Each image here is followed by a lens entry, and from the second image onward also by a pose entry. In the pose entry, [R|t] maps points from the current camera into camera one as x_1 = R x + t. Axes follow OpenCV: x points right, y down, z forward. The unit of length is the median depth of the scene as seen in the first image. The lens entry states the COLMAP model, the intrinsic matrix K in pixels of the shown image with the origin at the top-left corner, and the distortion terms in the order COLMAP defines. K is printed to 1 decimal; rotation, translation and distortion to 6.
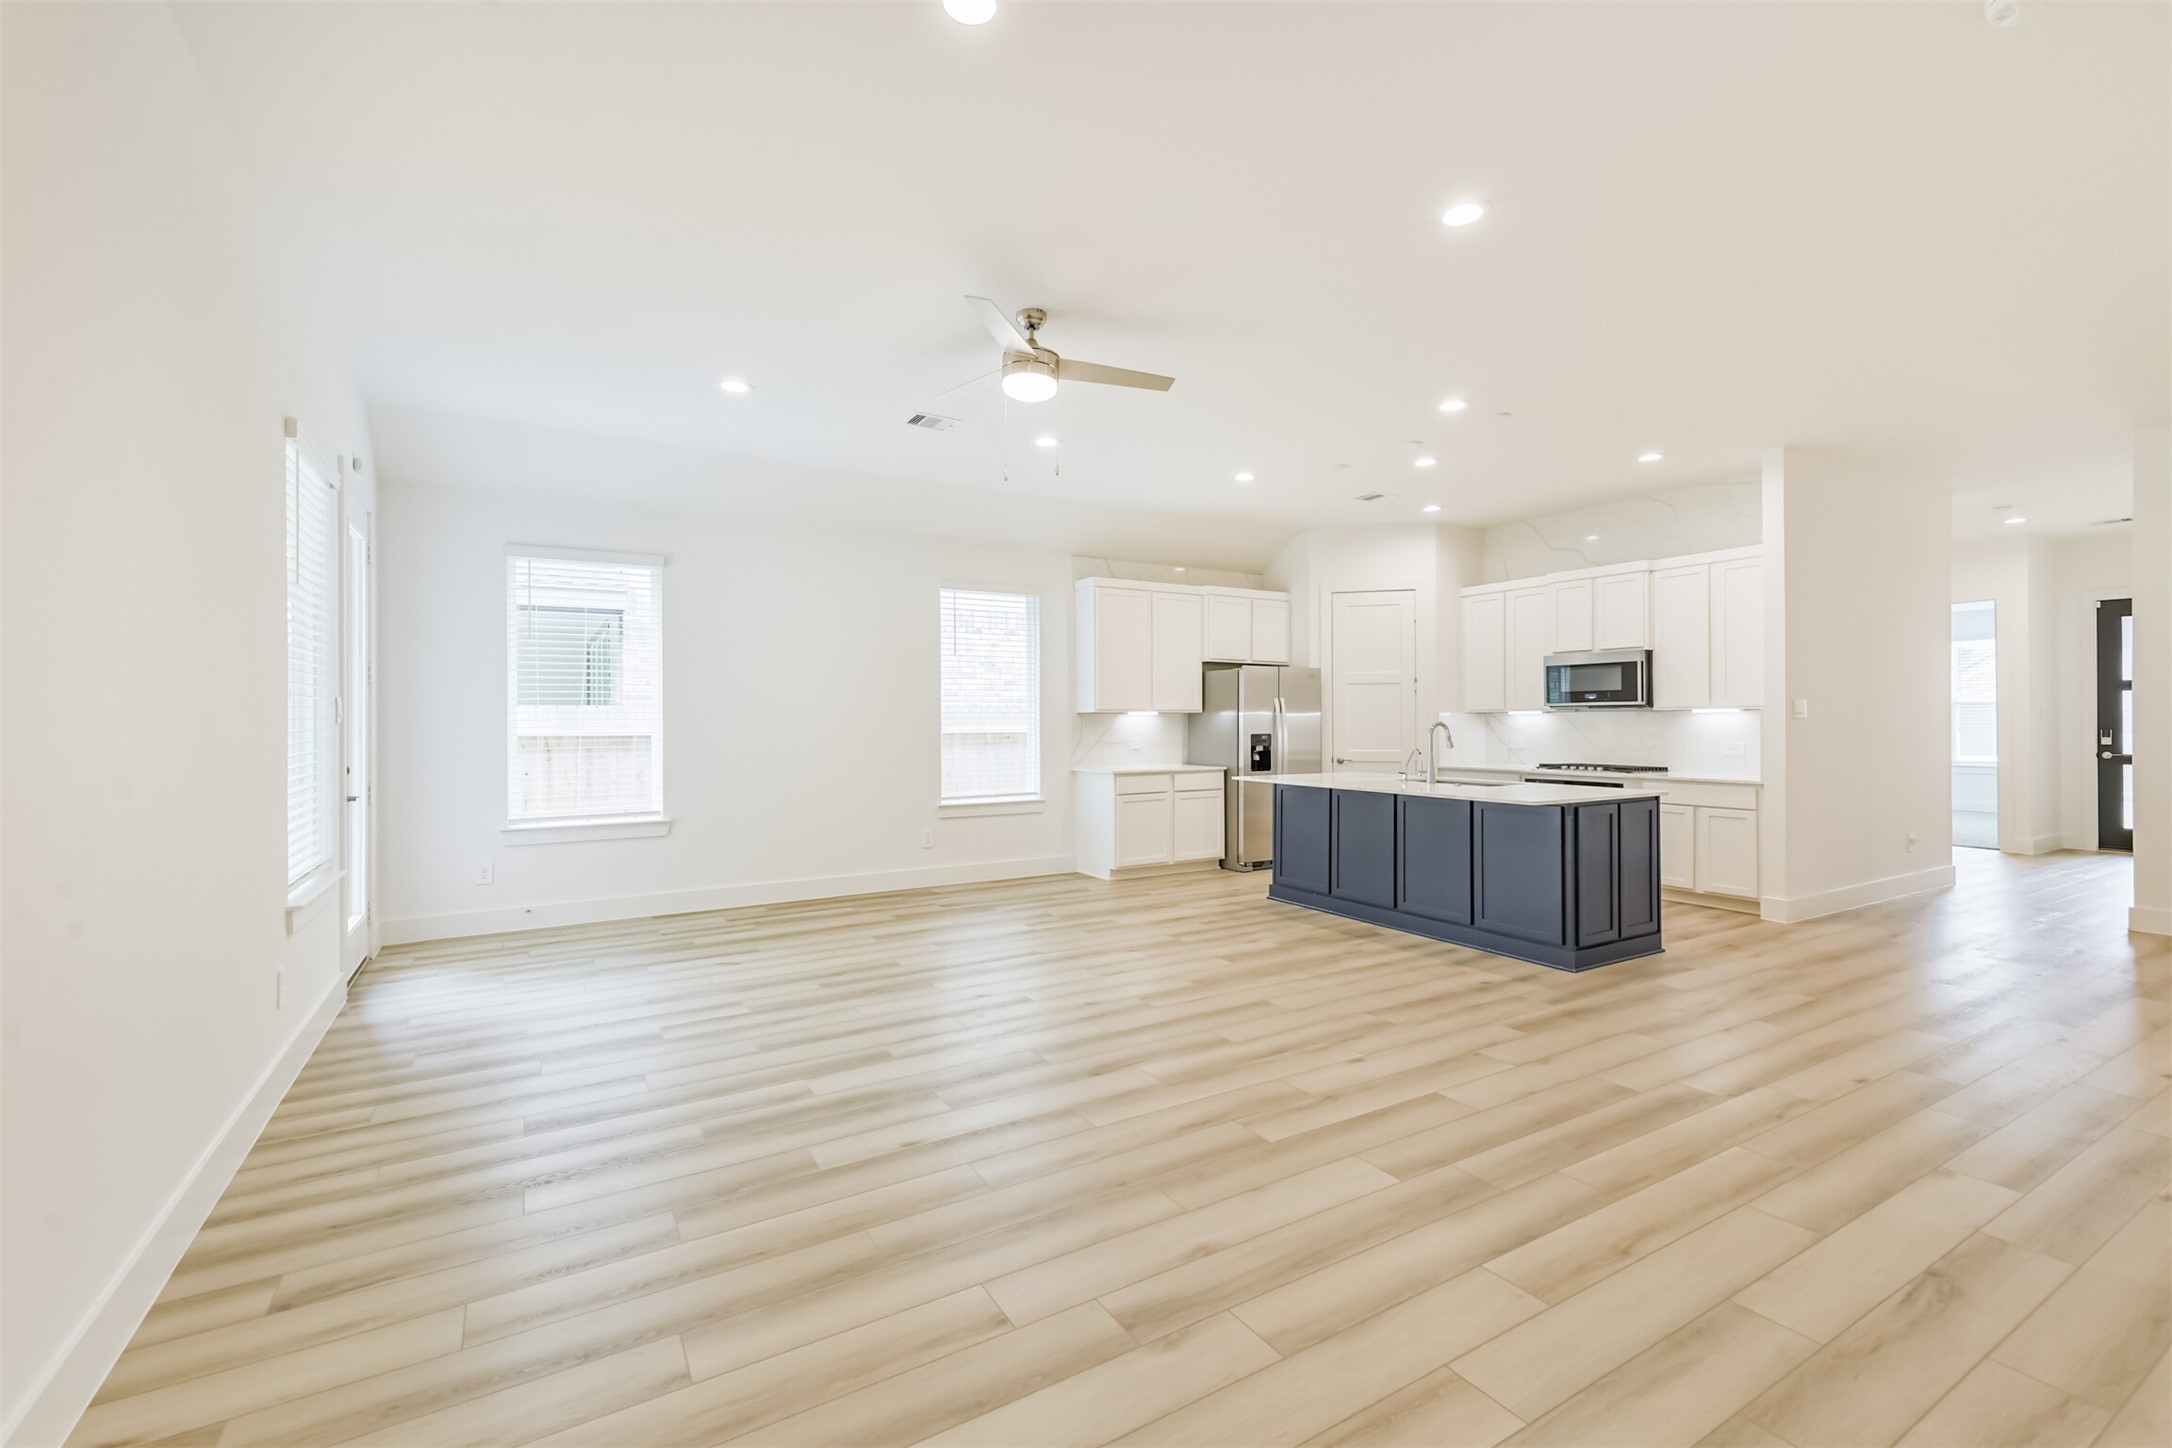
lens RADIAL K [[940.5, 0, 1074.4], [0, 940.5, 716.6], [0, 0, 1]] dist [0.016177, -0.006266]
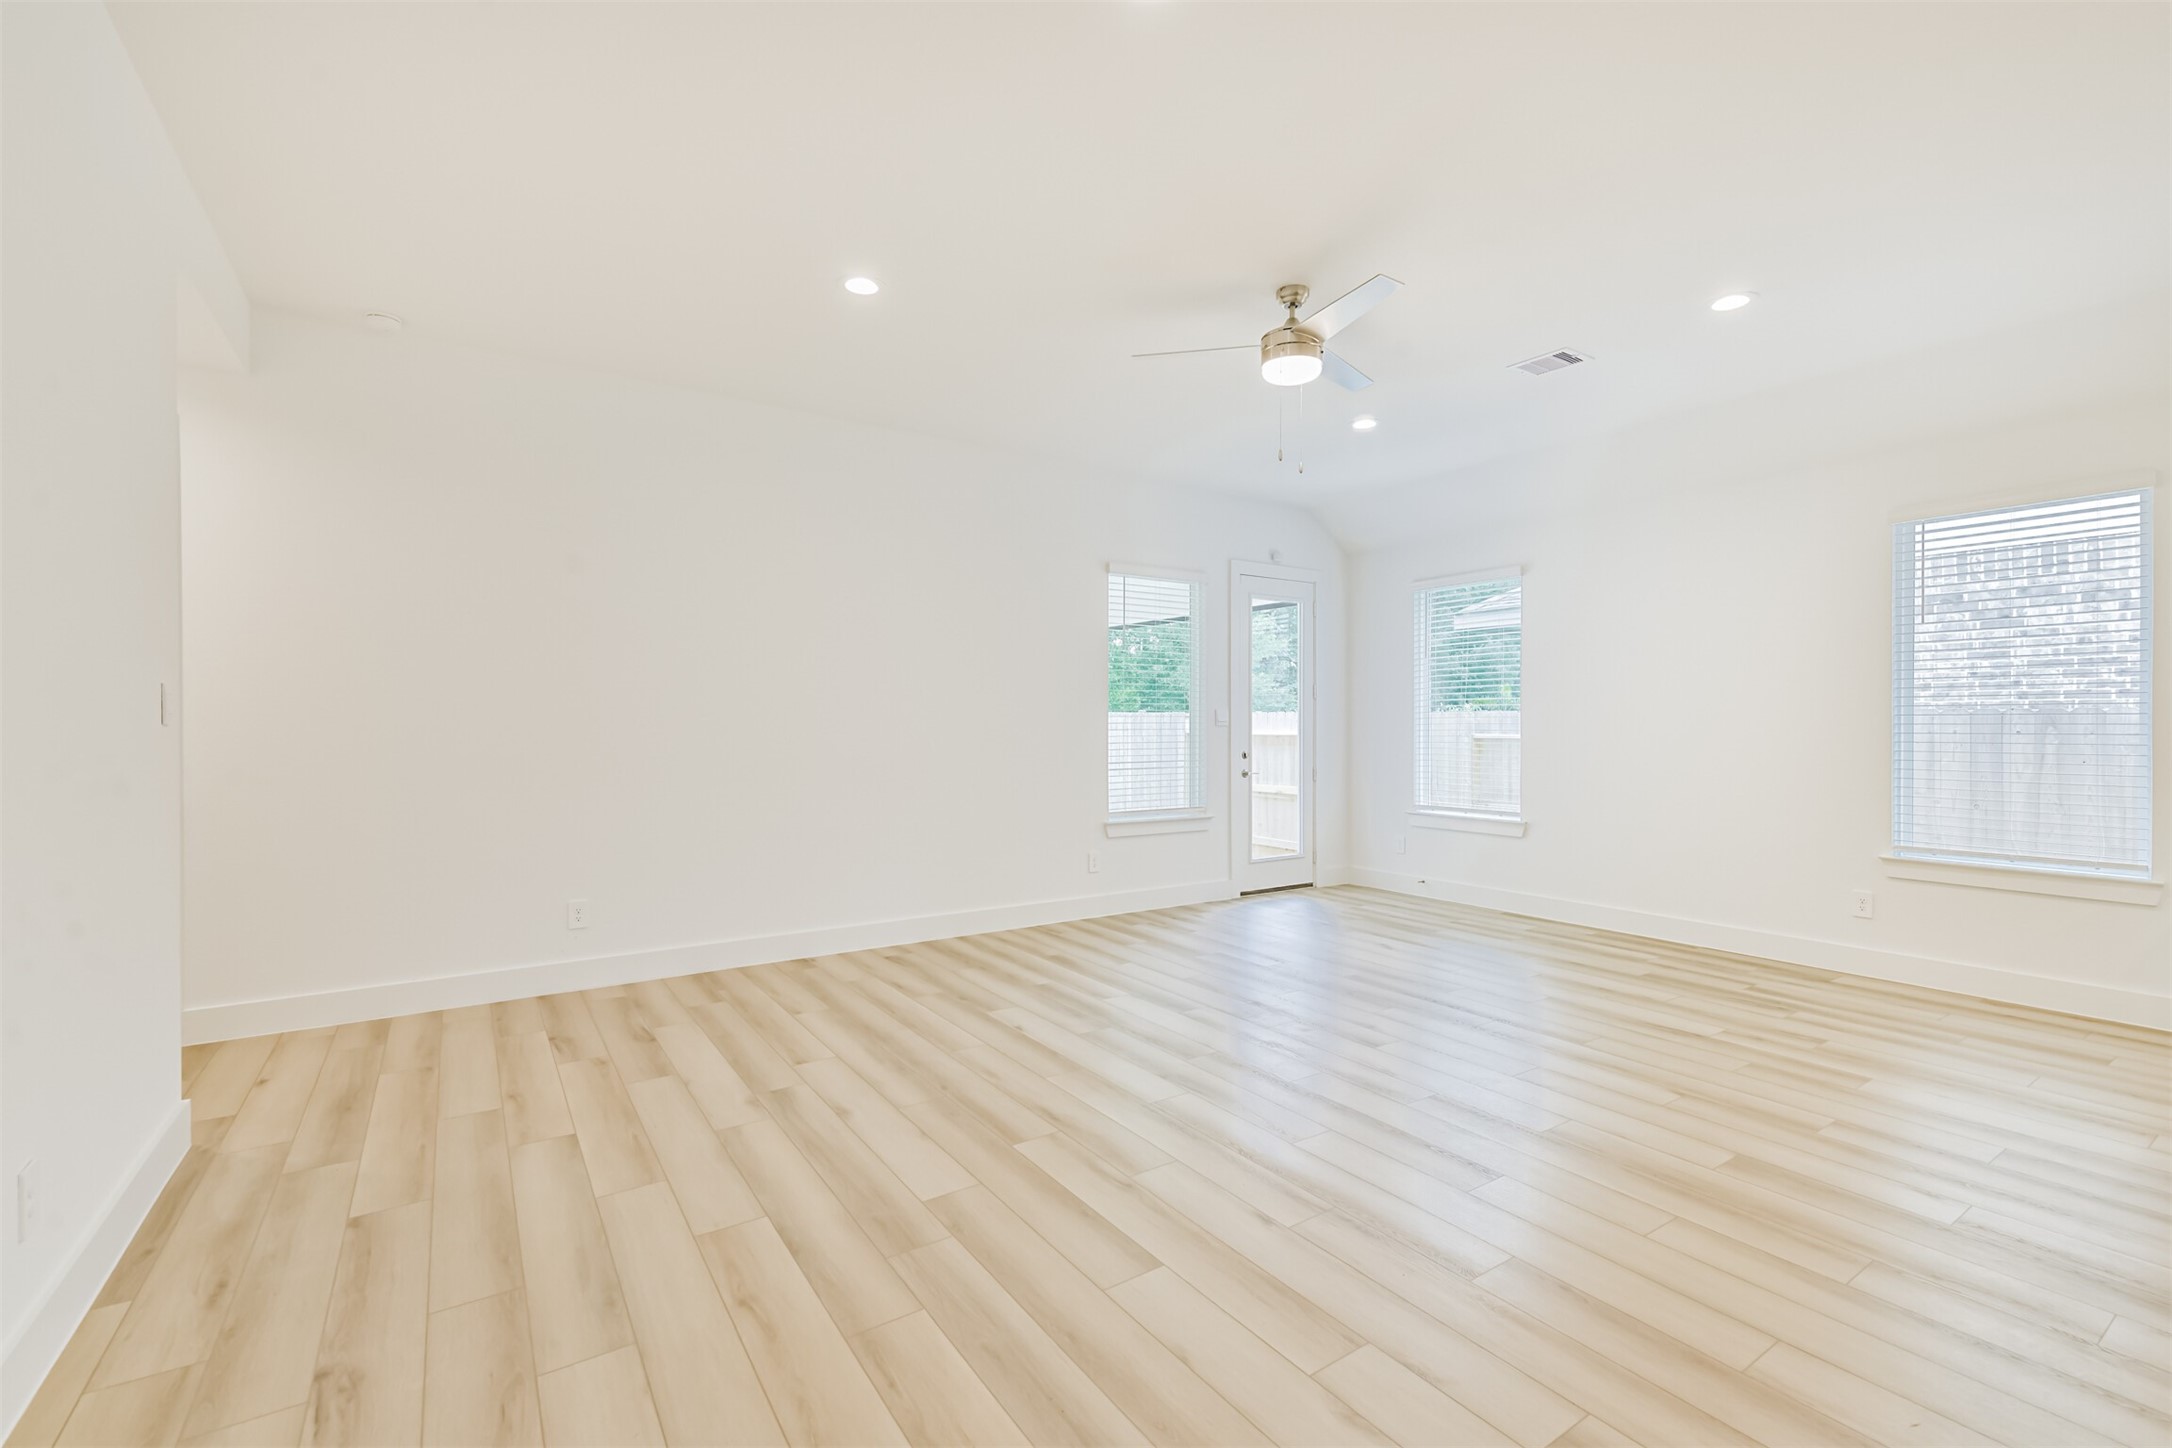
lens RADIAL K [[940.5, 0, 1086.9], [0, 940.5, 734.5], [0, 0, 1]] dist [0.016177, -0.006266]
pose [[0.046796, 0.015136, -0.998790, 0.475917], [-0.000589, 0.999885, 0.015125, -0.000052], [0.998904, -0.000119, 0.046800, 0.408092]]
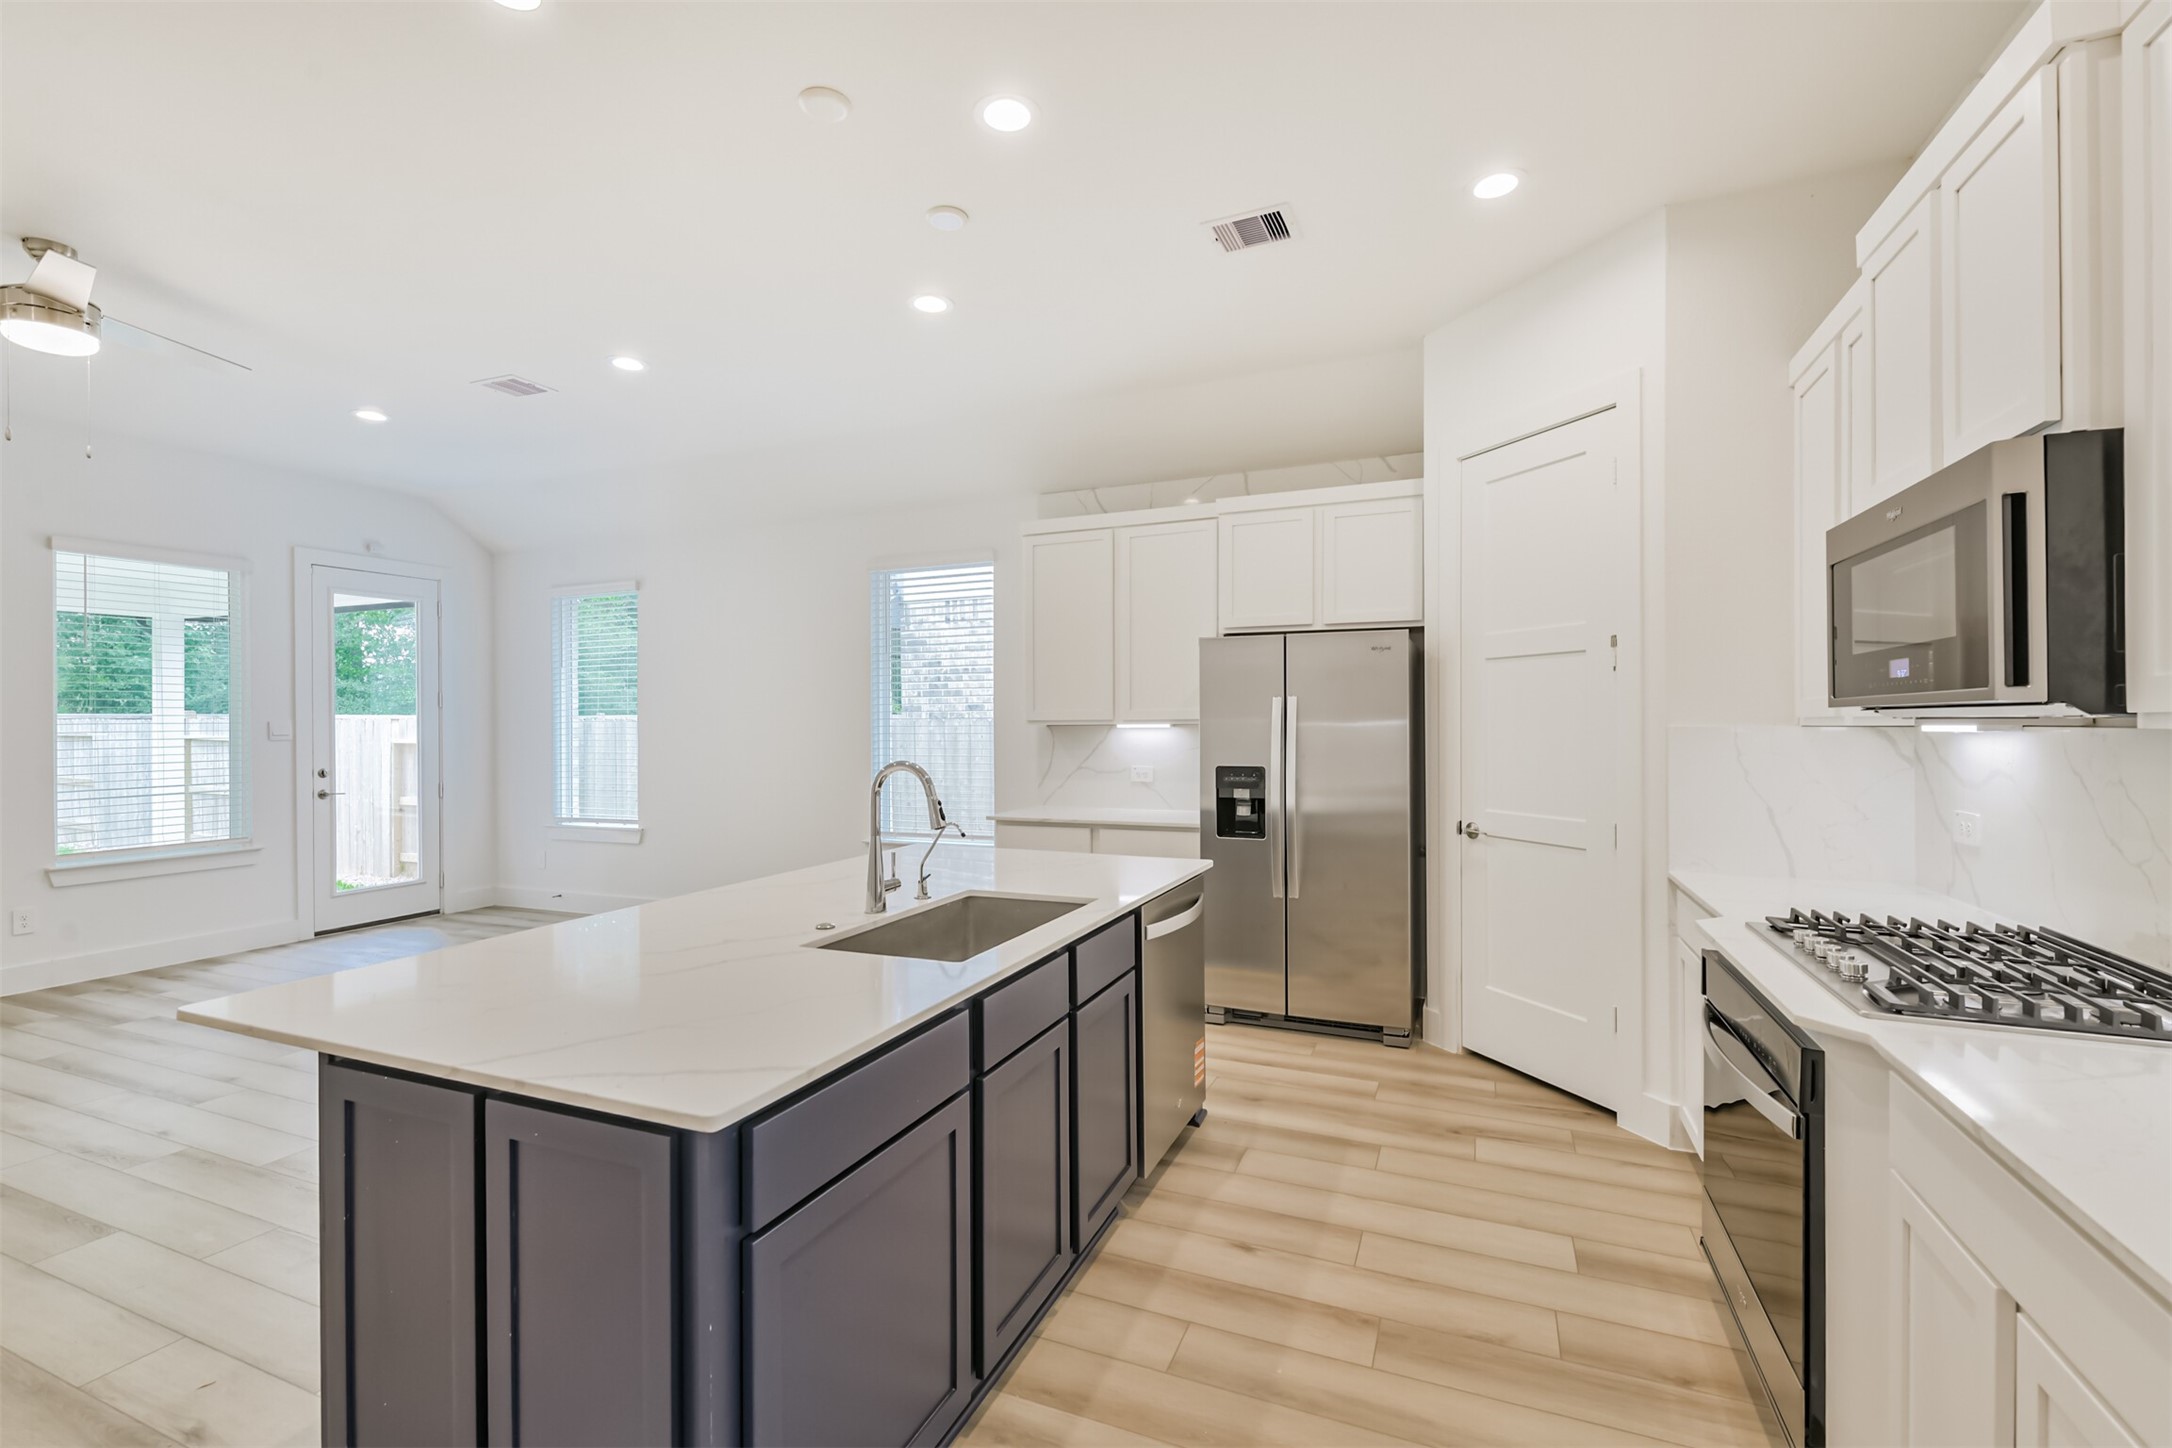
lens RADIAL K [[940.5, 0, 1091.7], [0, 940.5, 724.7], [0, 0, 1]] dist [0.016177, -0.006266]
pose [[0.590367, 0.002457, -0.807132, 0.606313], [0.005829, 0.999956, 0.007307, -0.009666], [0.807114, -0.009019, 0.590326, 0.665881]]
